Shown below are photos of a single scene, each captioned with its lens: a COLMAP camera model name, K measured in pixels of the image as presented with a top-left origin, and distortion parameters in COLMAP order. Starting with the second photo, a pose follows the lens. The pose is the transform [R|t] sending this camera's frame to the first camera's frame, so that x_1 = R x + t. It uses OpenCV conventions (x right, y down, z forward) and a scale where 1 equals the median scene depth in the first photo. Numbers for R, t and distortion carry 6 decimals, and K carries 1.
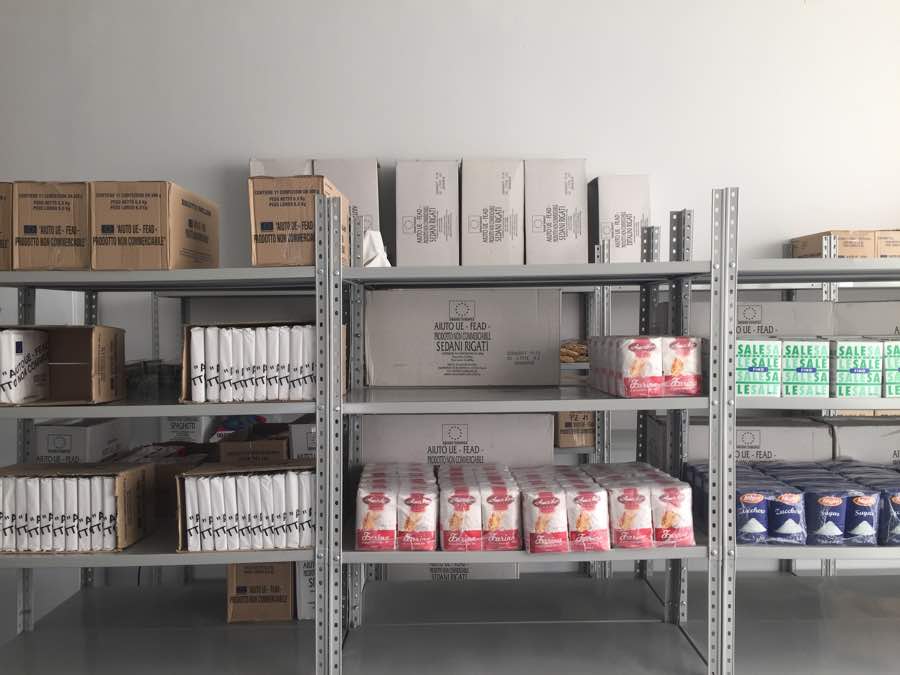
lens RADIAL K [[767.7, 0, 457.6], [0, 767.7, 340.4], [0, 0, 1]] dist [0.075224, -0.103675]
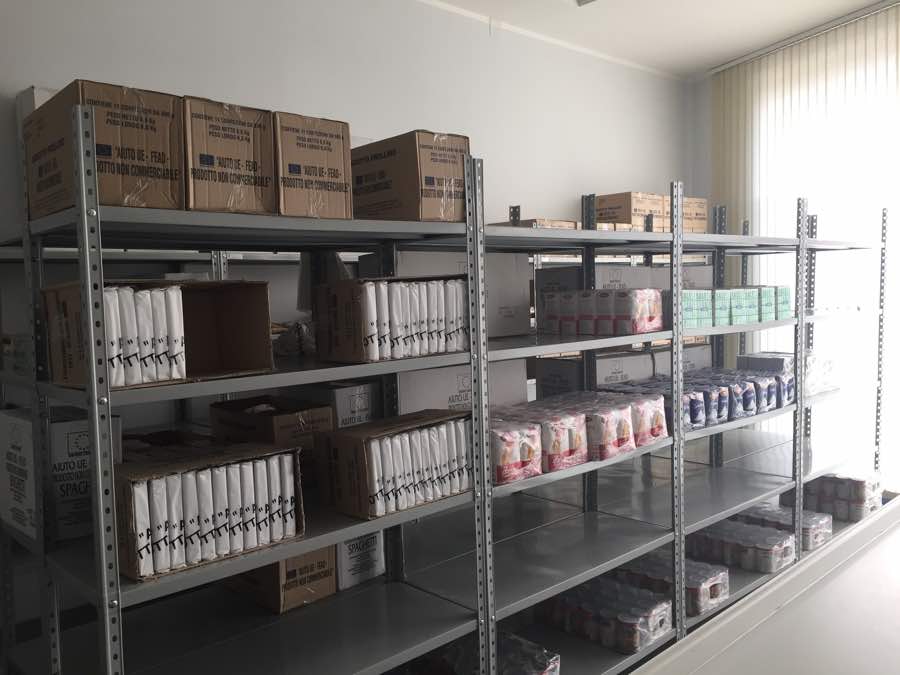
lens RADIAL K [[767.7, 0, 451.9], [0, 767.7, 341.4], [0, 0, 1]] dist [0.075224, -0.103675]
pose [[0.732208, -0.055021, 0.678855, -0.910239], [0.044028, 0.998471, 0.033437, 0.028790], [-0.679657, 0.005406, 0.733510, 0.239965]]
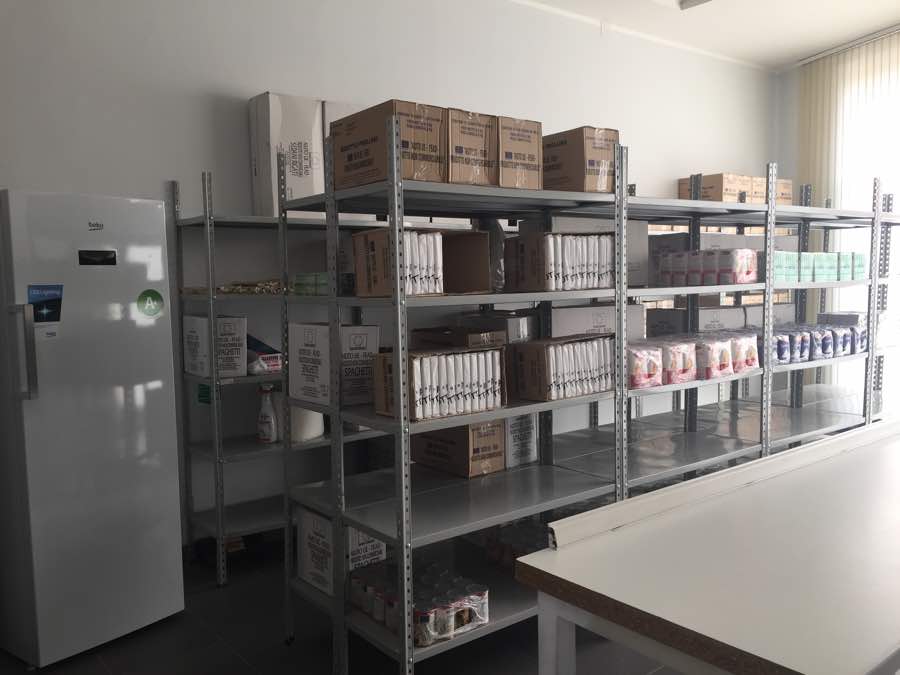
lens RADIAL K [[767.7, 0, 451.0], [0, 767.7, 340.6], [0, 0, 1]] dist [0.075224, -0.103675]
pose [[0.788317, -0.053106, 0.612973, -1.307445], [0.029475, 0.998384, 0.048591, 0.097055], [-0.614563, -0.020238, 0.788608, 0.045900]]
